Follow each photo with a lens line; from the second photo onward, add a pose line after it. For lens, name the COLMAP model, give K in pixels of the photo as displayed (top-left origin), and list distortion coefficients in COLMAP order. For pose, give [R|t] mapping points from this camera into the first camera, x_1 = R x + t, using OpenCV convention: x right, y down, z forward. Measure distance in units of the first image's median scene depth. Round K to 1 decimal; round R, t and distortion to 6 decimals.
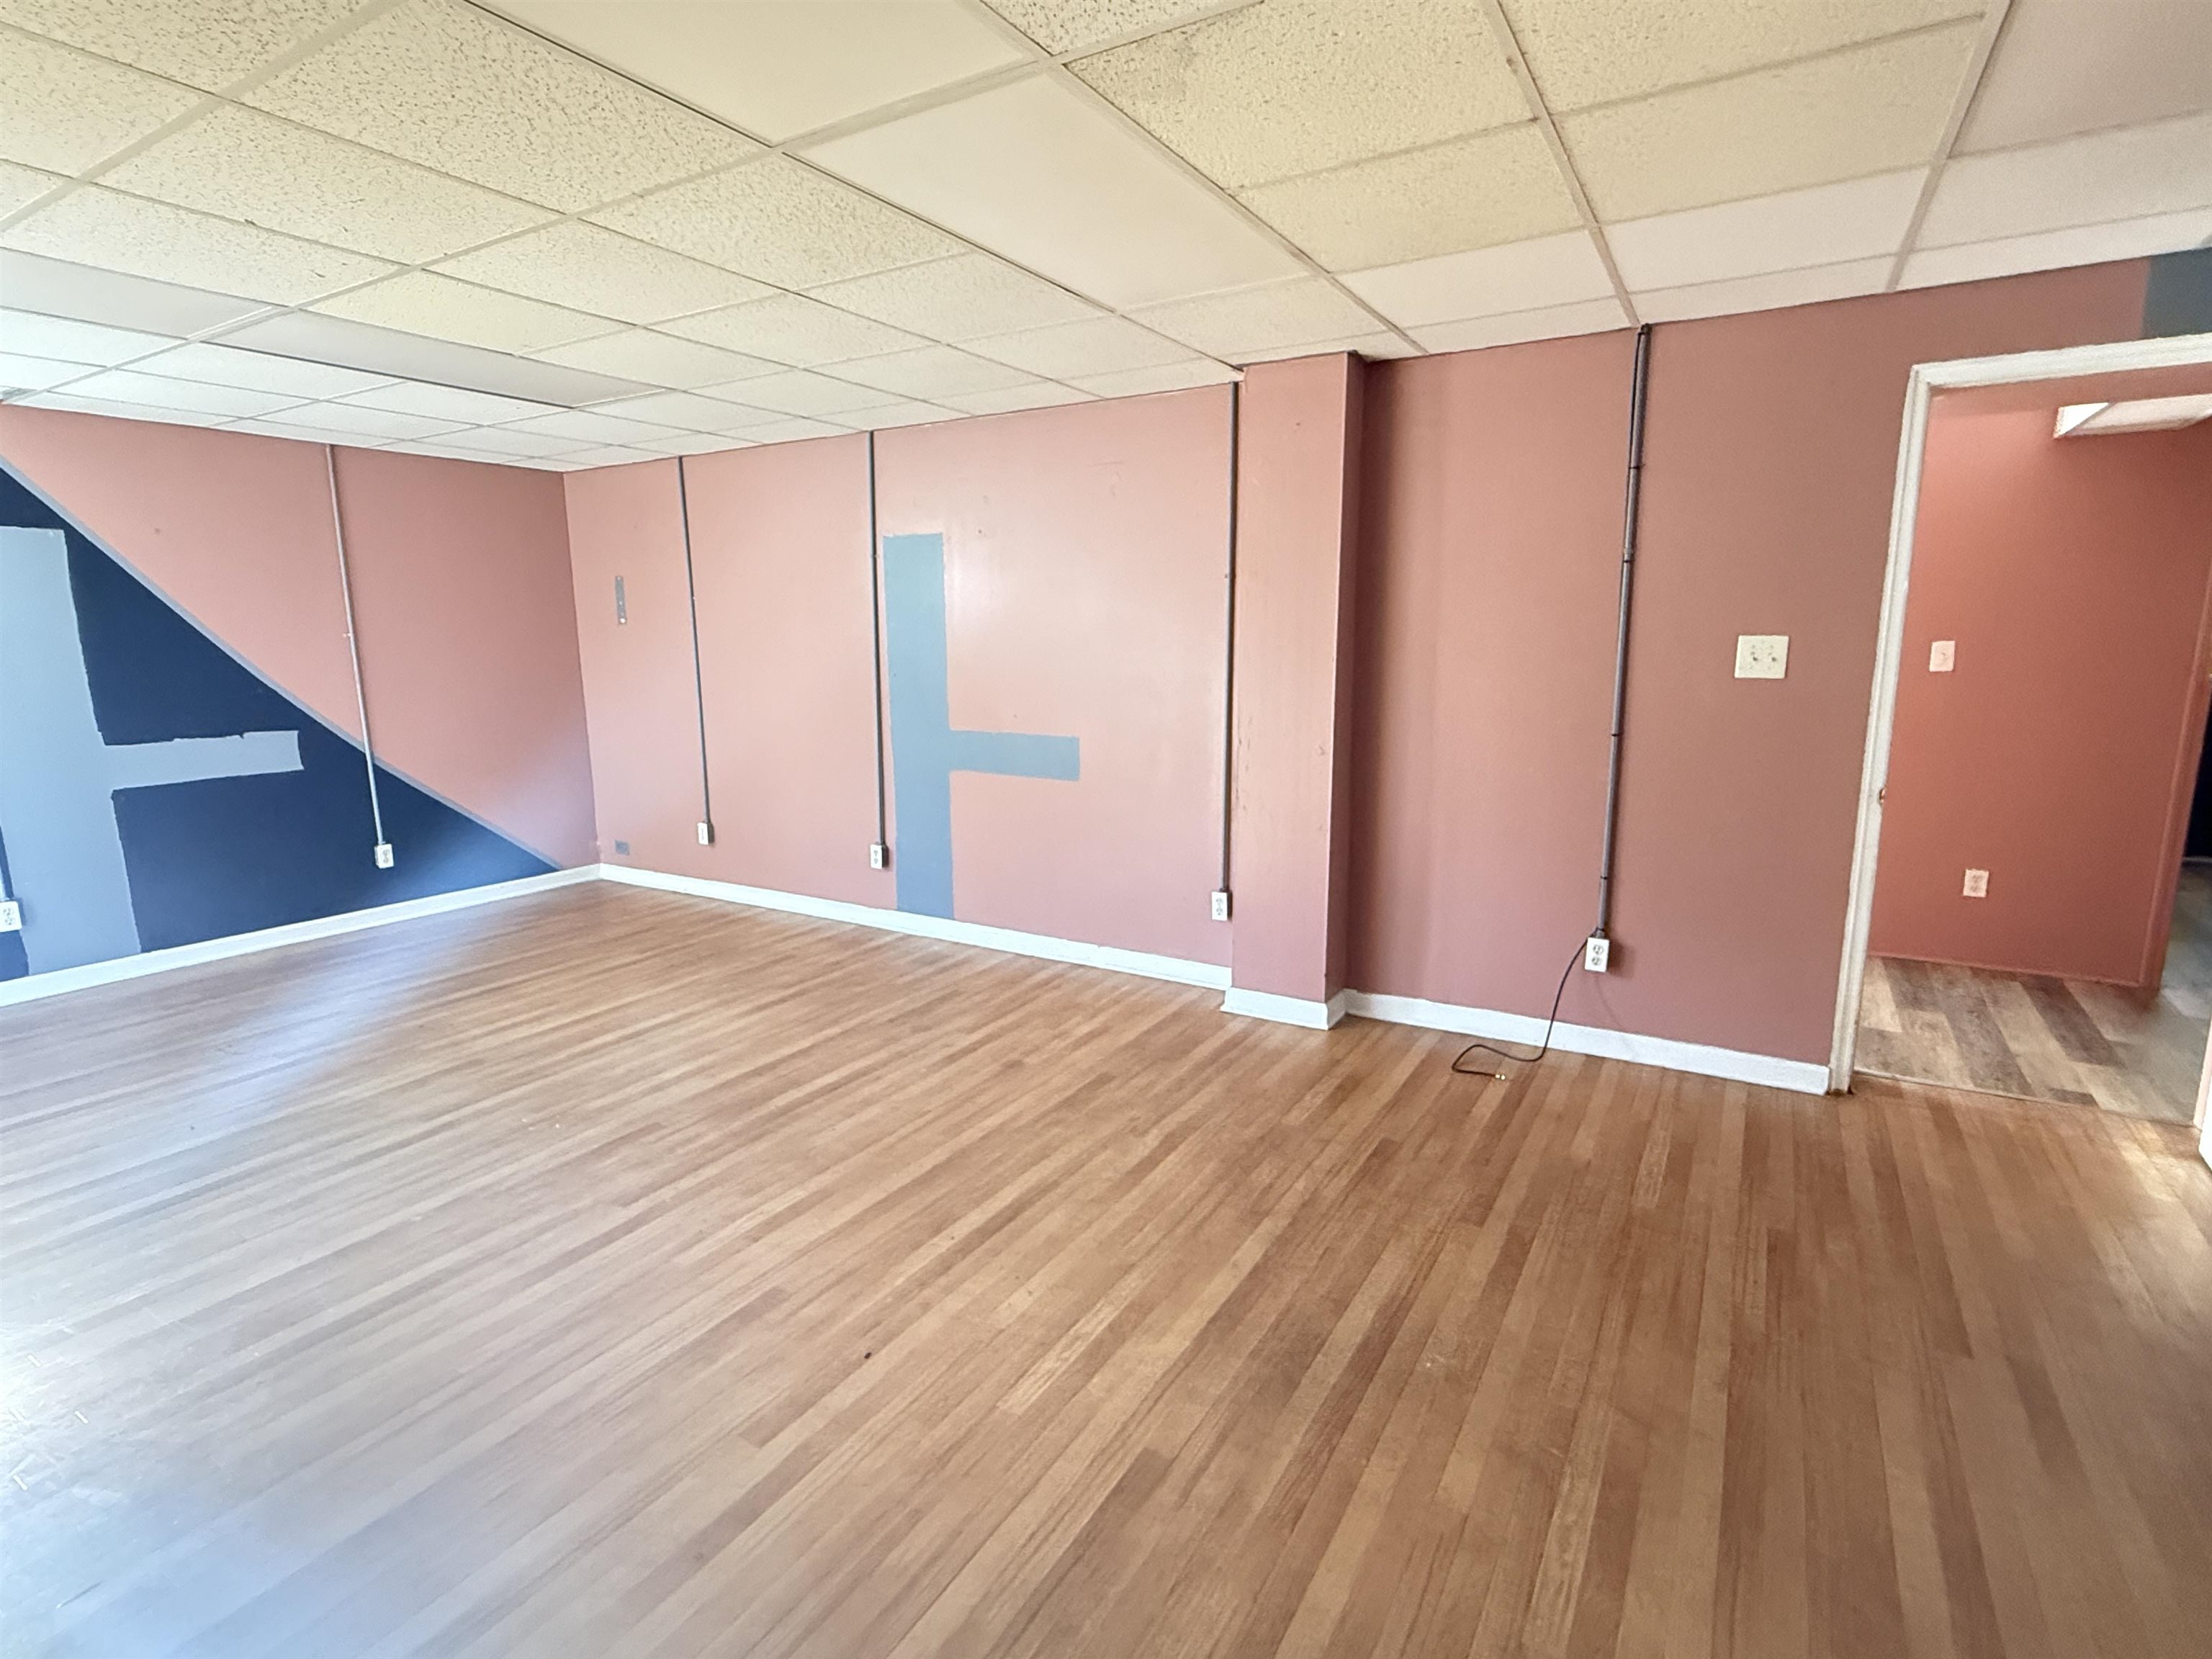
lens RADIAL K [[1083.8, 0, 1104.5], [0, 1083.8, 831.4], [0, 0, 1]] dist [0.000602, -0.000797]
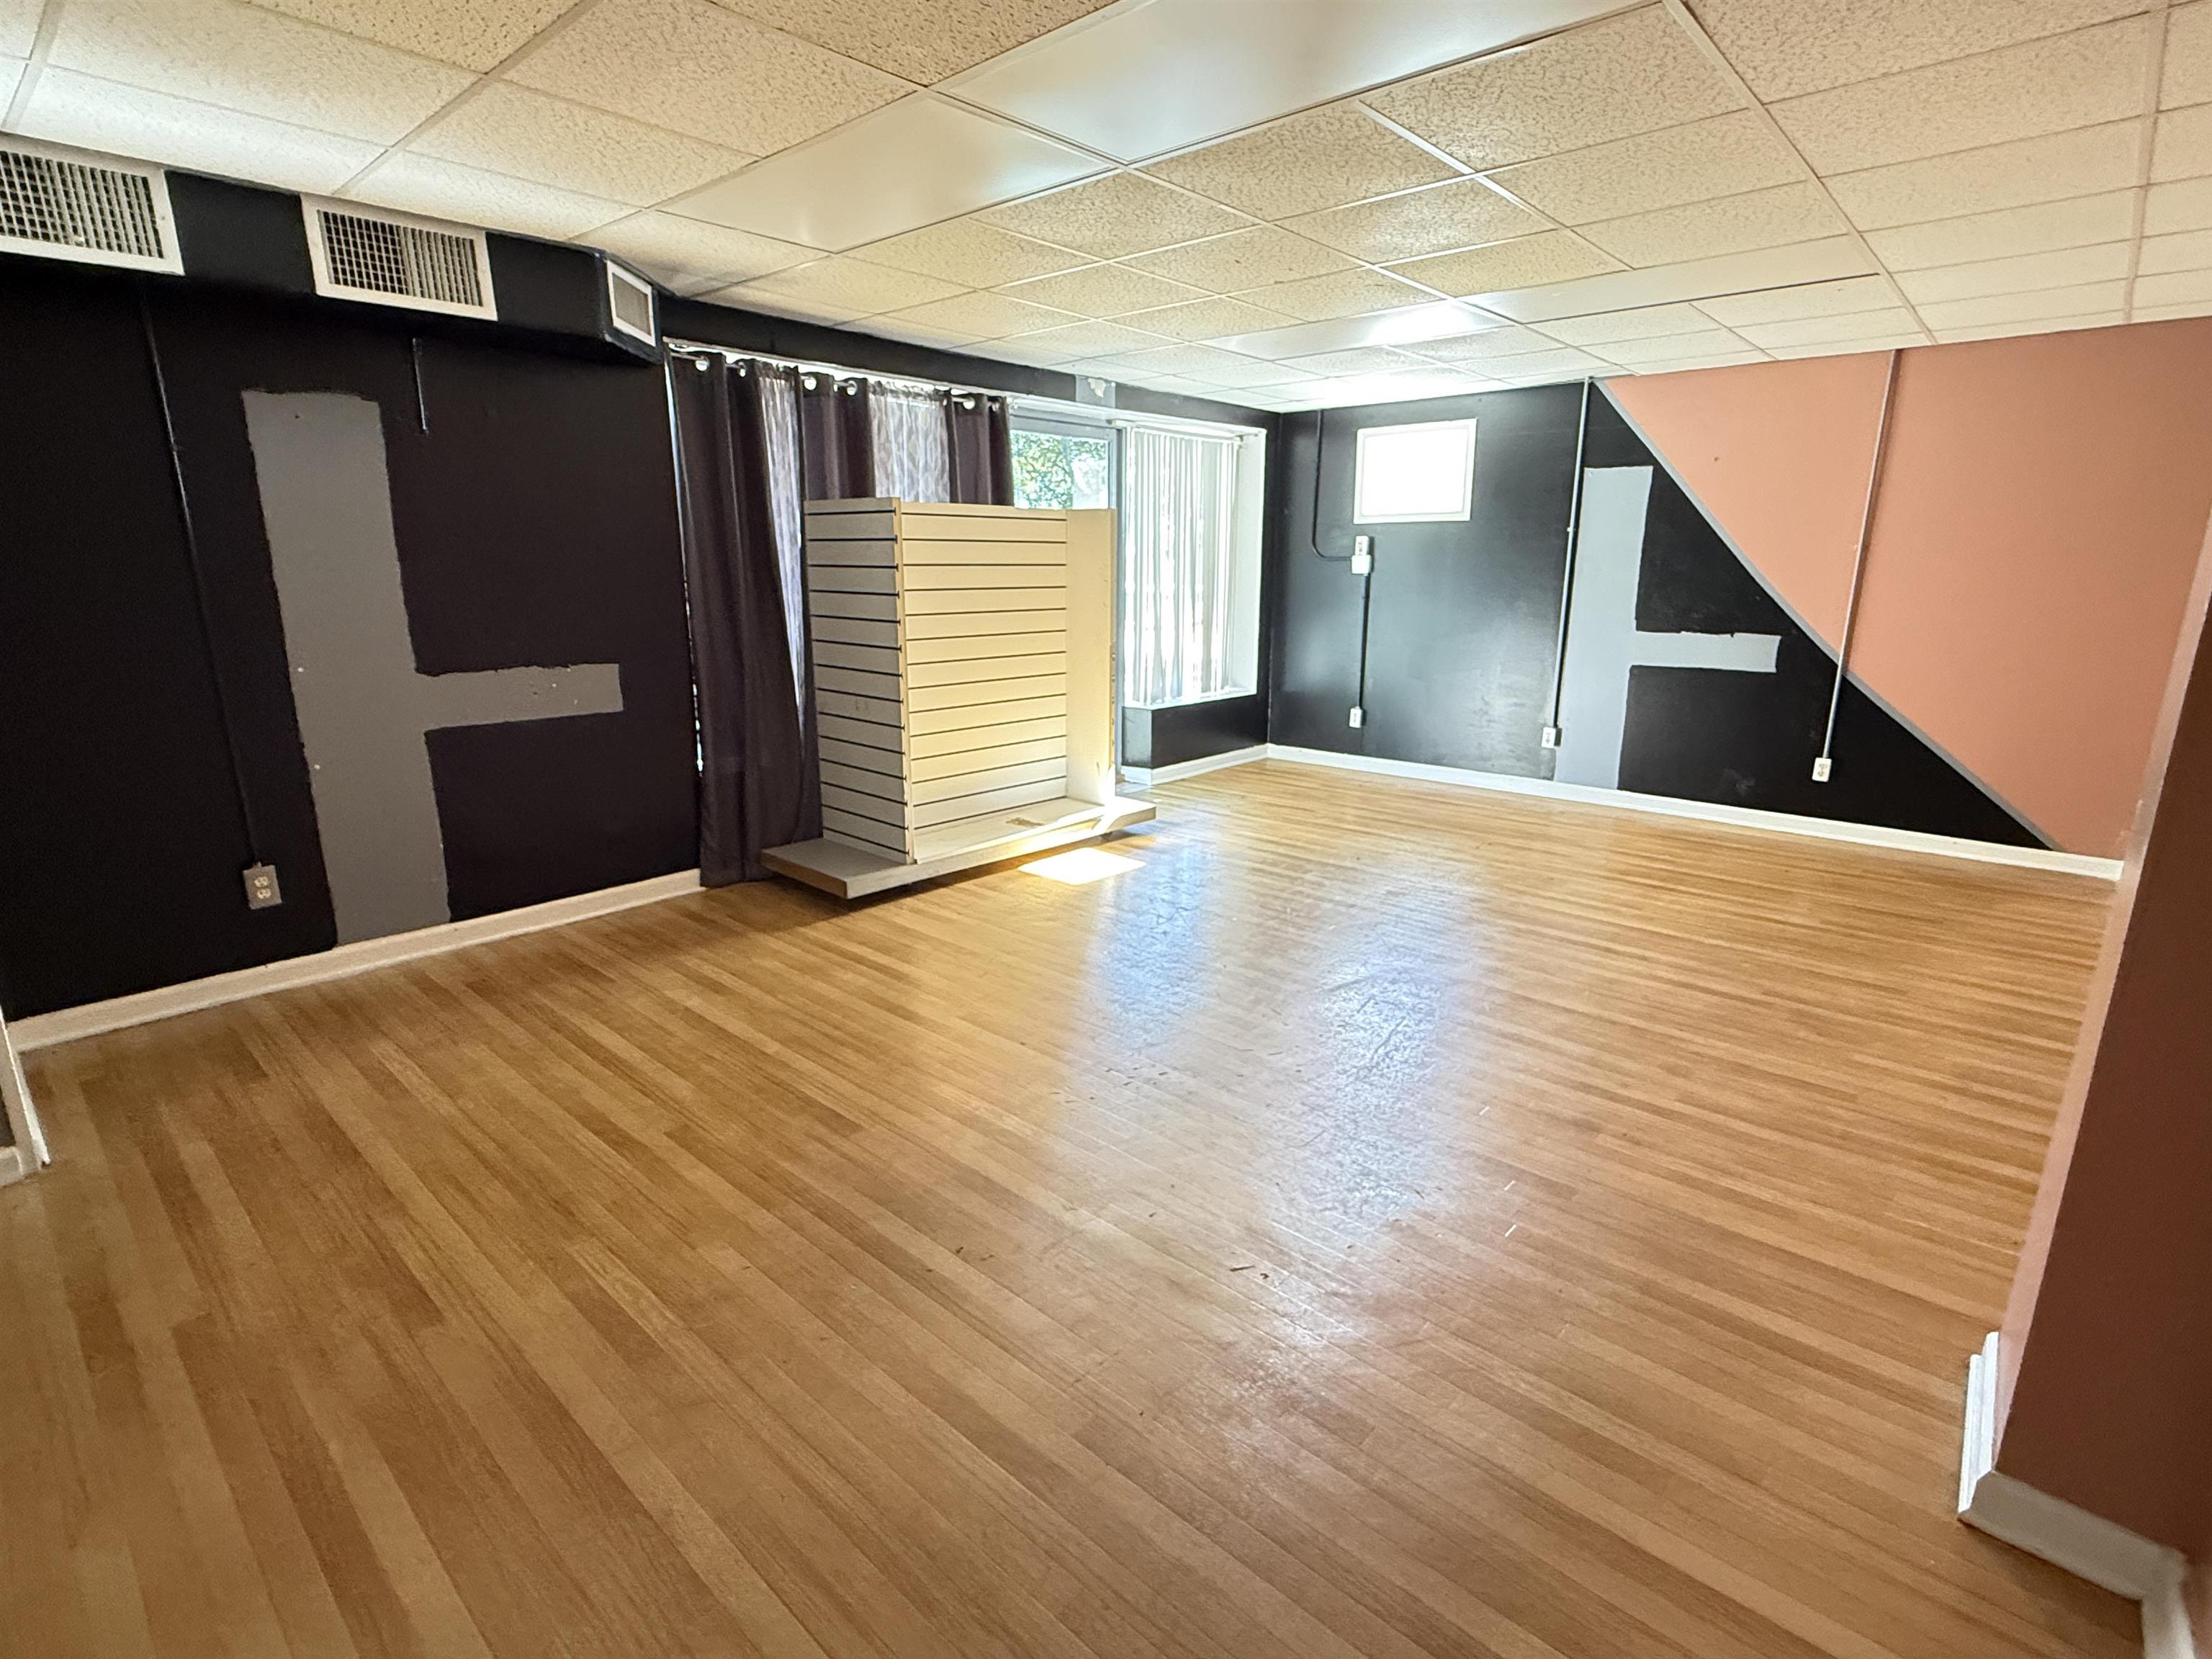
lens RADIAL K [[1083.8, 0, 1098.1], [0, 1083.8, 832.3], [0, 0, 1]] dist [0.000602, -0.000797]
pose [[-0.195751, 0.248242, -0.948714, 0.610412], [-0.179002, 0.942132, 0.283454, -0.121641], [0.964178, 0.225308, -0.139987, 0.705890]]
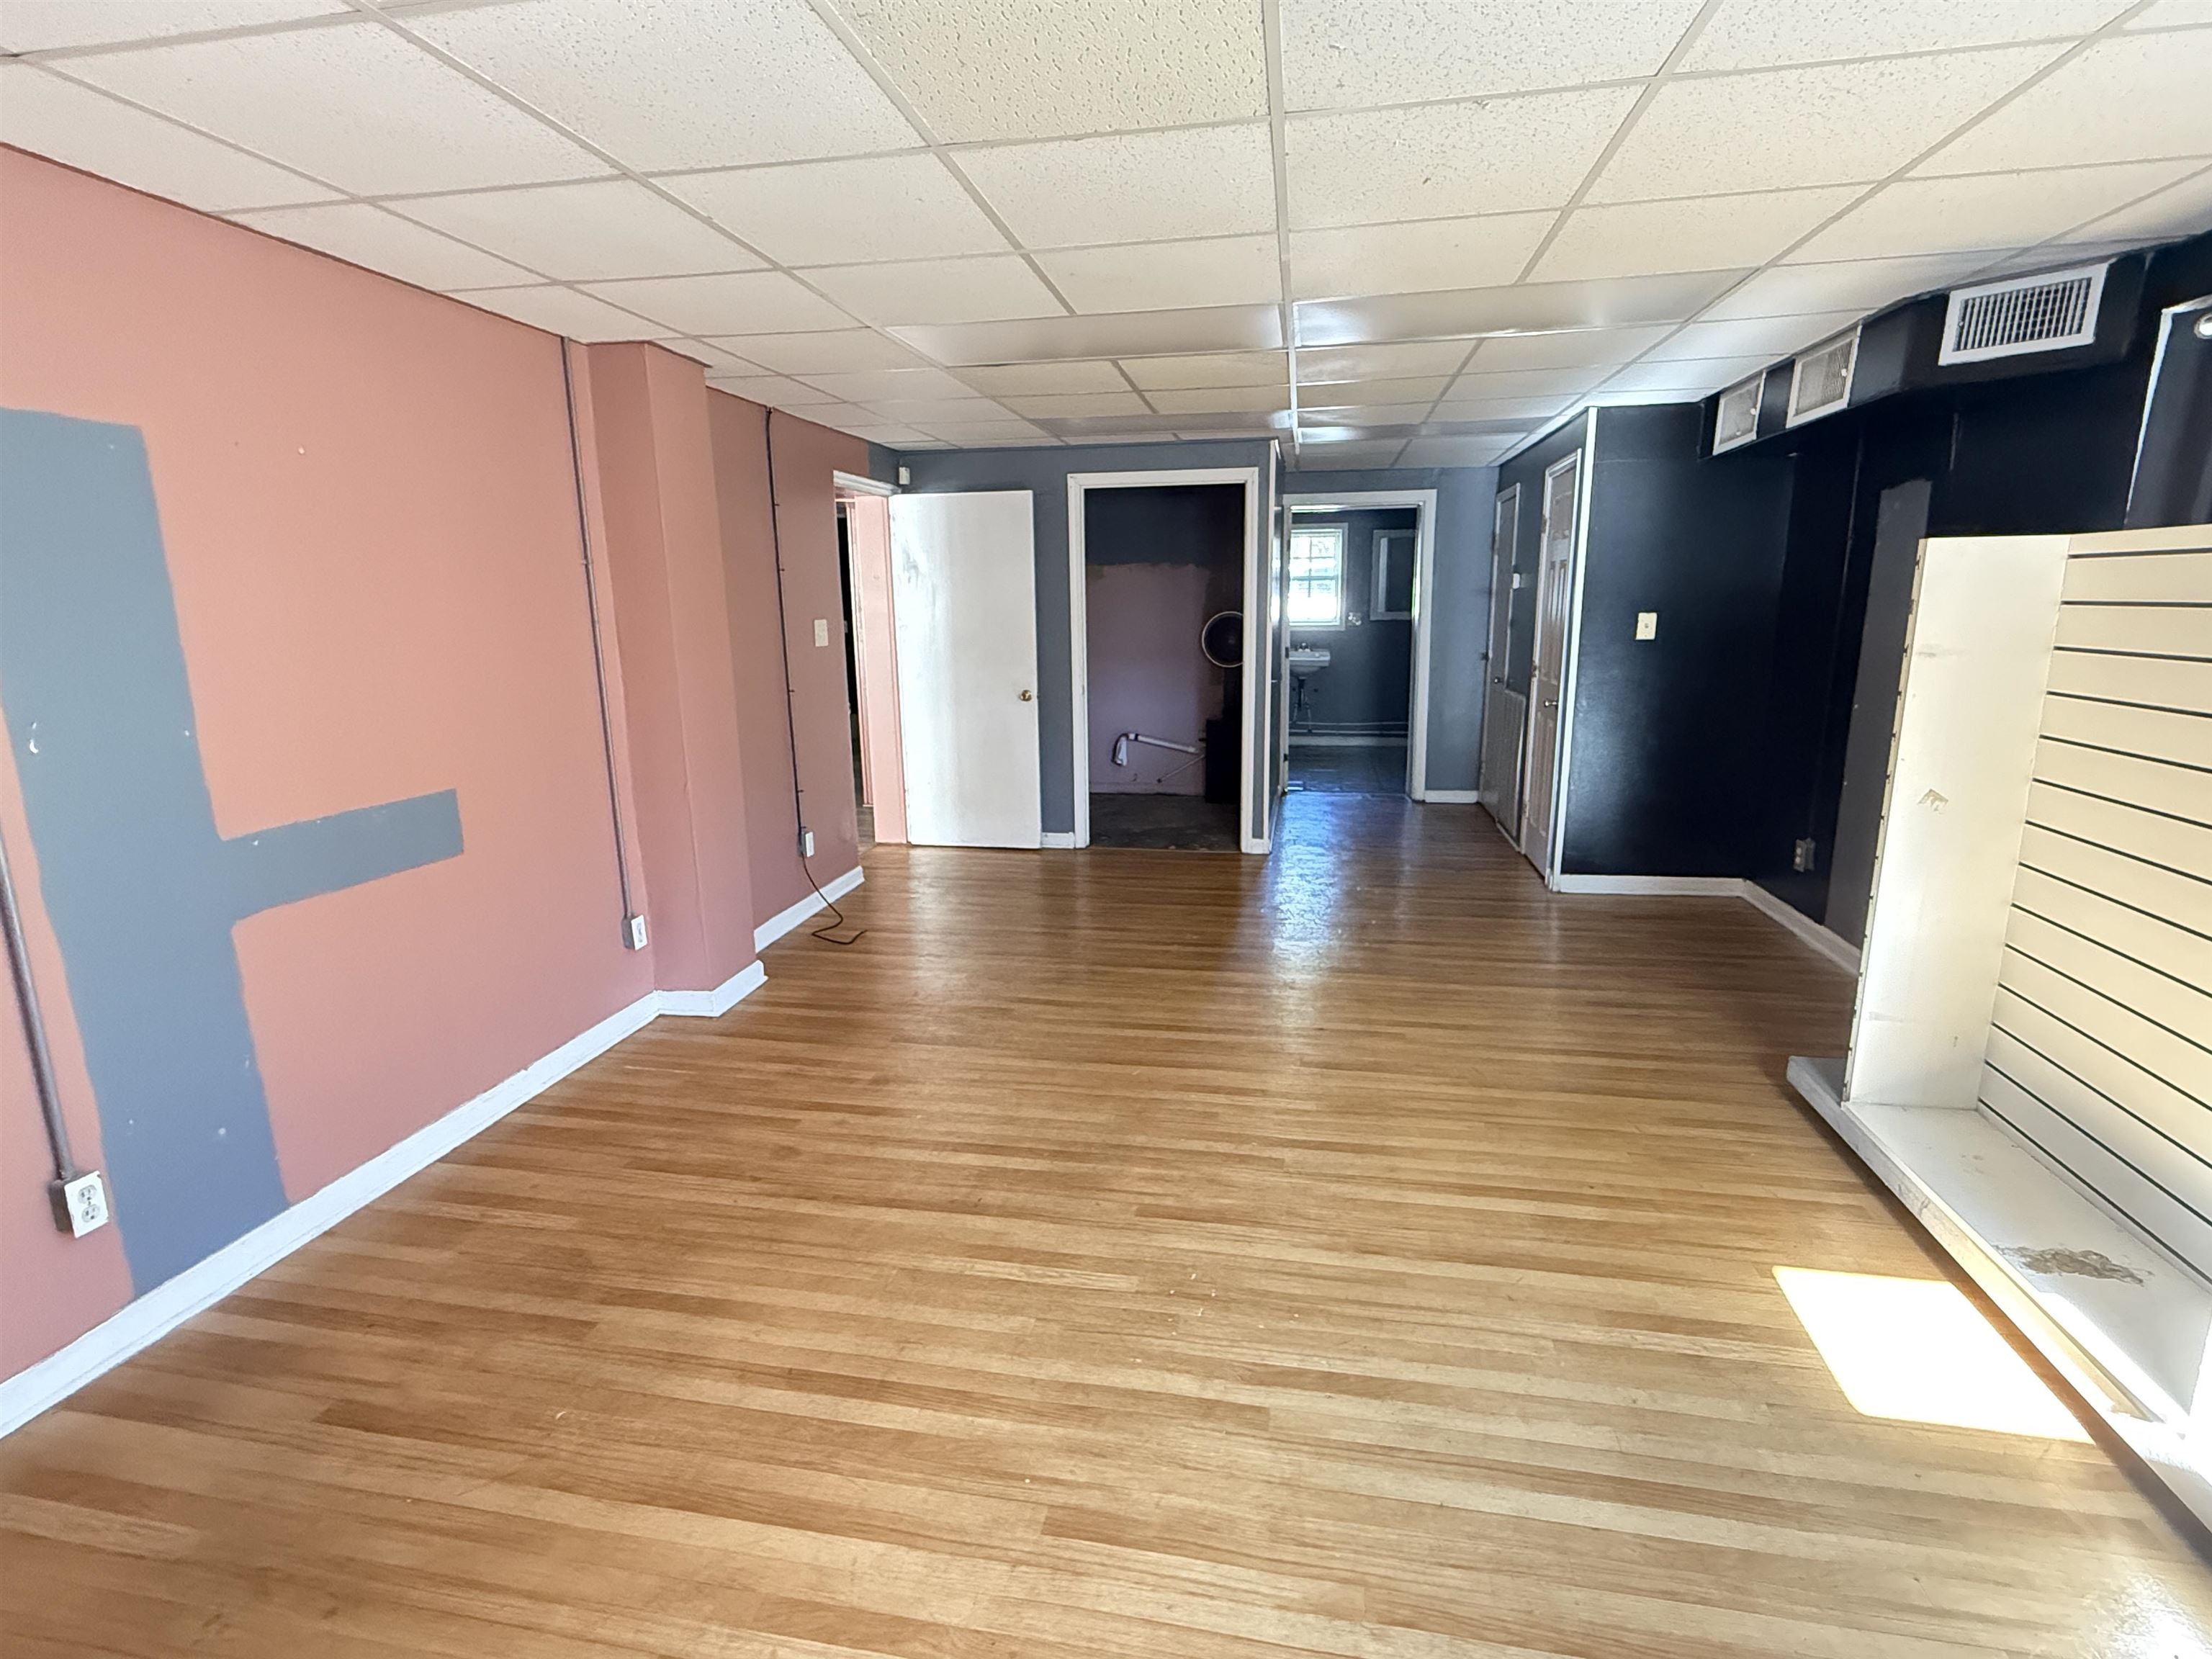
lens RADIAL K [[1083.8, 0, 1100.9], [0, 1083.8, 828.5], [0, 0, 1]] dist [0.000602, -0.000797]
pose [[-0.347185, -0.185029, 0.919362, -0.934365], [0.186129, 0.947244, 0.260930, -0.195323], [-0.919140, 0.261710, -0.294429, 1.000688]]
